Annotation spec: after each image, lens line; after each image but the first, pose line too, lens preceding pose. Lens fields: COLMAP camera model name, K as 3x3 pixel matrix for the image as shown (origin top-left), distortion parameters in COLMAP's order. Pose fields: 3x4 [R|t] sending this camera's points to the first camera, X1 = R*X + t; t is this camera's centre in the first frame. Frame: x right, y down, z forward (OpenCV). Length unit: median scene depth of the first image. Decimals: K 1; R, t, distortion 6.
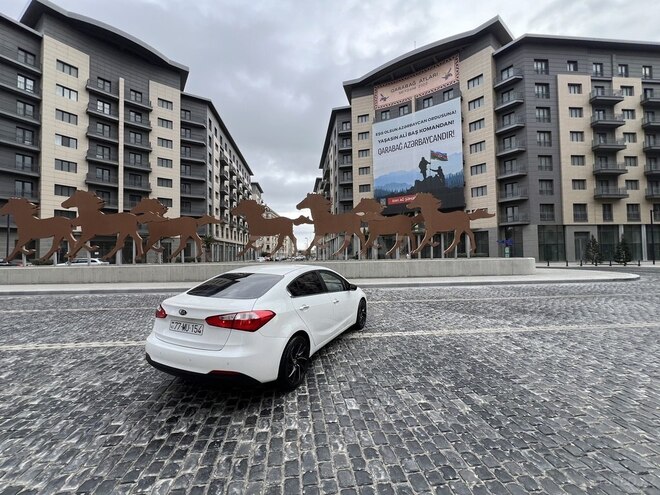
lens RADIAL K [[265.0, 0, 328.2], [0, 265.0, 246.3], [0, 0, 1]] dist [-0.000728, 0.000016]
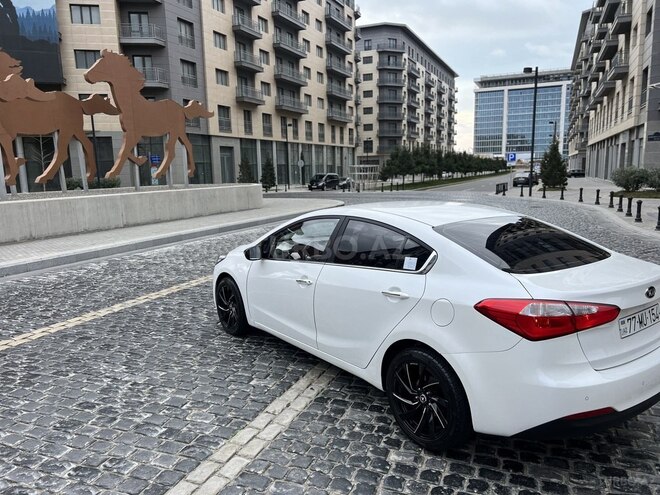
lens RADIAL K [[495.8, 0, 327.3], [0, 495.8, 248.3], [0, 0, 1]] dist [0.063701, -0.069490]
pose [[0.482577, -0.134198, 0.865512, -0.129135], [-0.010384, 0.987246, 0.158862, 0.001022], [-0.875792, -0.085651, 0.475029, 0.083216]]
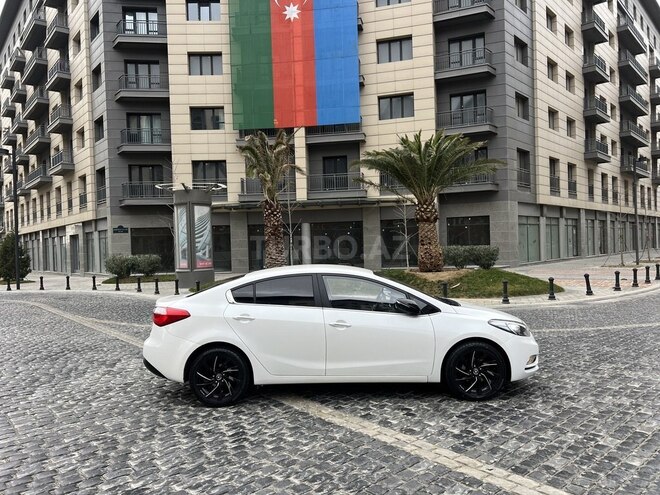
lens RADIAL K [[495.8, 0, 327.3], [0, 495.8, 248.3], [0, 0, 1]] dist [0.063701, -0.069490]
pose [[-0.562414, 0.027452, 0.826400, -0.106823], [0.017661, 0.999620, -0.021186, 0.006158], [-0.826667, 0.002680, -0.562685, 0.213819]]
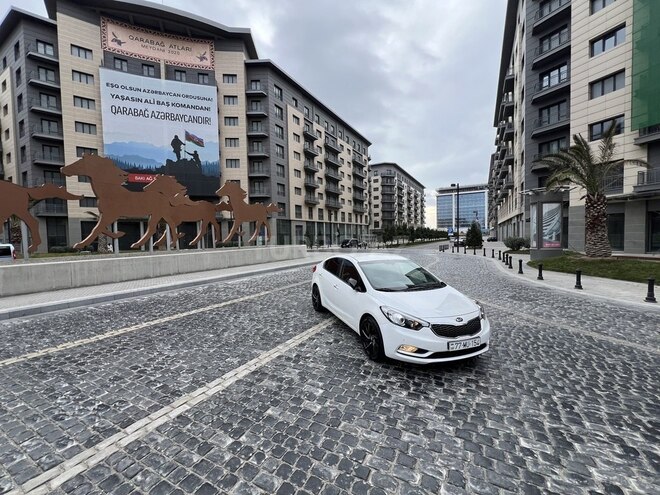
lens RADIAL K [[265.0, 0, 328.2], [0, 265.0, 246.3], [0, 0, 1]] dist [-0.000728, 0.000016]
pose [[0.576784, -0.027218, 0.816443, -0.107876], [-0.010598, 0.999111, 0.040794, -0.001938], [-0.816828, -0.032182, 0.575983, 0.055065]]
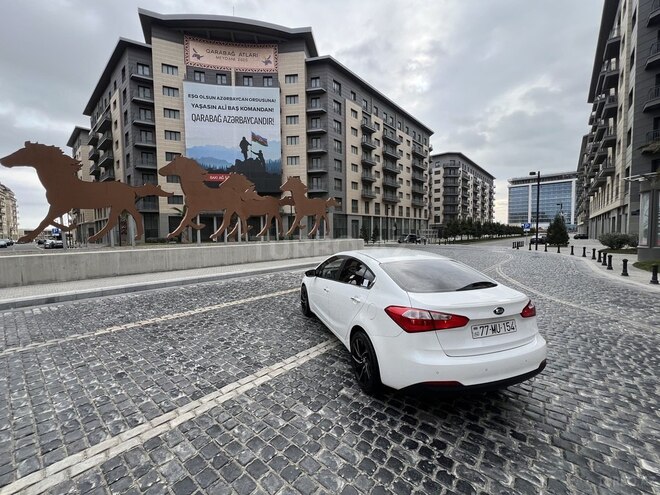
lens RADIAL K [[265.0, 0, 328.2], [0, 265.0, 246.3], [0, 0, 1]] dist [-0.000728, 0.000016]
pose [[0.731438, -0.029099, 0.681287, -0.112344], [-0.018177, 0.997902, 0.062138, 0.000823], [-0.681666, -0.057834, 0.729374, 0.059133]]
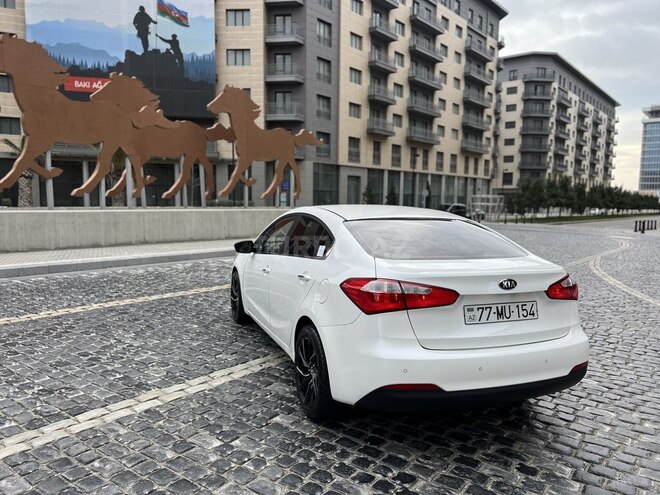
lens RADIAL K [[496.0, 0, 329.0], [0, 496.0, 250.4], [0, 0, 1]] dist [0.061295, -0.067940]
pose [[0.700087, -0.048286, 0.712423, -0.114712], [-0.042017, 0.993196, 0.108607, 0.006674], [-0.712820, -0.105968, 0.693295, 0.043358]]
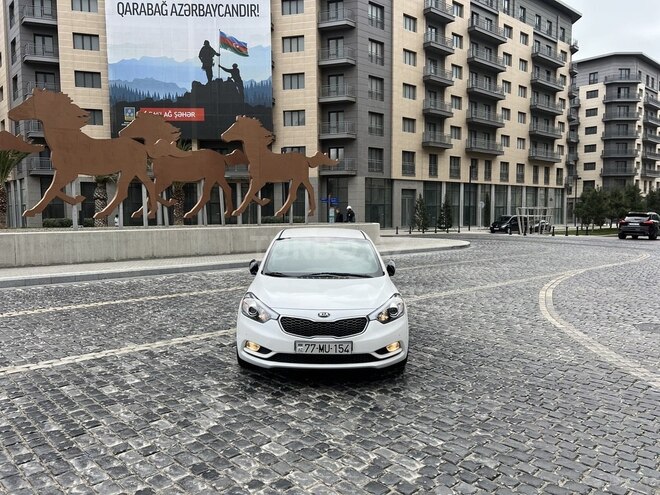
lens RADIAL K [[496.0, 0, 329.0], [0, 496.0, 250.4], [0, 0, 1]] dist [0.061295, -0.067940]
pose [[0.807410, -0.033701, 0.589027, -0.078178], [-0.023057, 0.995802, 0.088580, -0.000204], [-0.589540, -0.085102, 0.803244, -0.029460]]
